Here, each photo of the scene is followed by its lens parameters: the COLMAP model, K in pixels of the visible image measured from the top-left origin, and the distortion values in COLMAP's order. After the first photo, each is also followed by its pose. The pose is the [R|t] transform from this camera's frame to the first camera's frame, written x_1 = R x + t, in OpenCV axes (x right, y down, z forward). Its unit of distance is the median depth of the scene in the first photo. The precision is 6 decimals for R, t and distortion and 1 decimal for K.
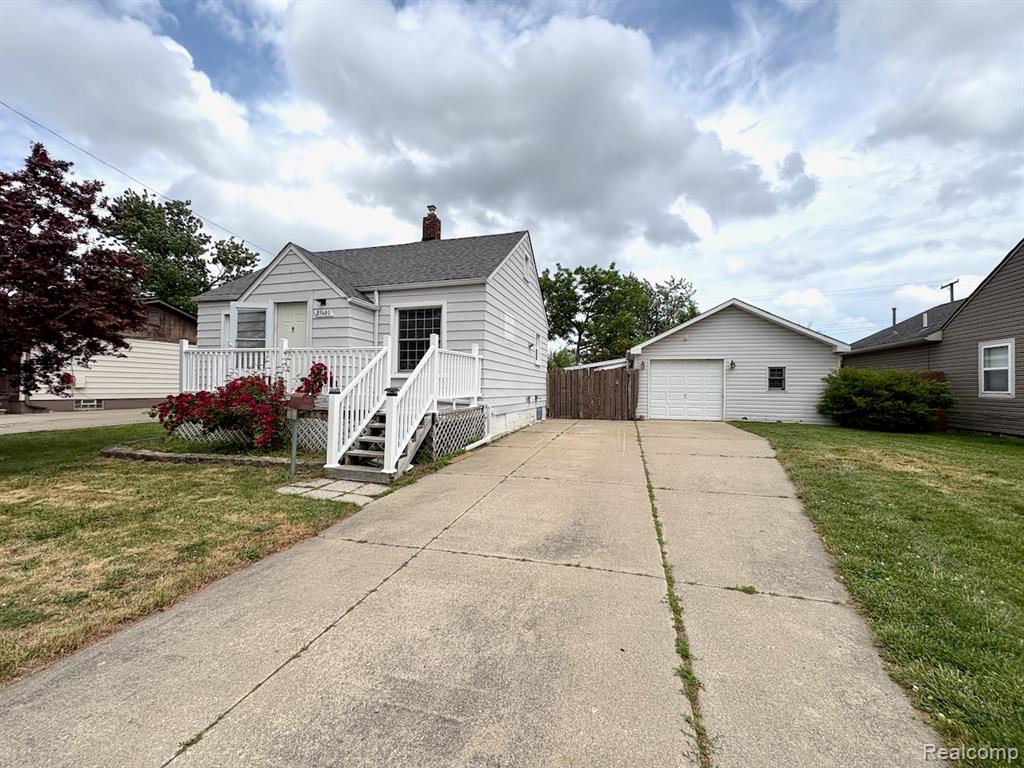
lens RADIAL K [[408.4, 0, 509.7], [0, 408.4, 382.3], [0, 0, 1]] dist [-0.000289, 0.000153]
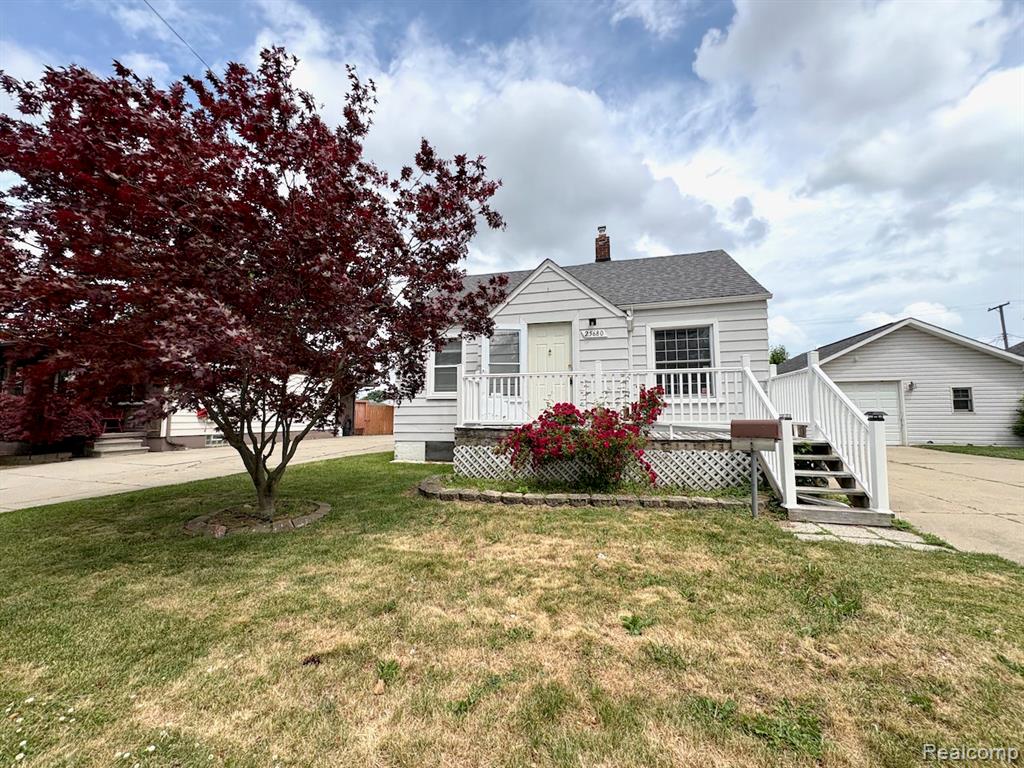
lens RADIAL K [[405.8, 0, 513.2], [0, 405.8, 386.6], [0, 0, 1]] dist [0.000884, 0.000119]
pose [[0.999716, -0.015677, 0.017943, -0.598677], [0.016746, 0.997990, -0.061112, 0.000722], [-0.016949, 0.061395, 0.997970, 0.096164]]
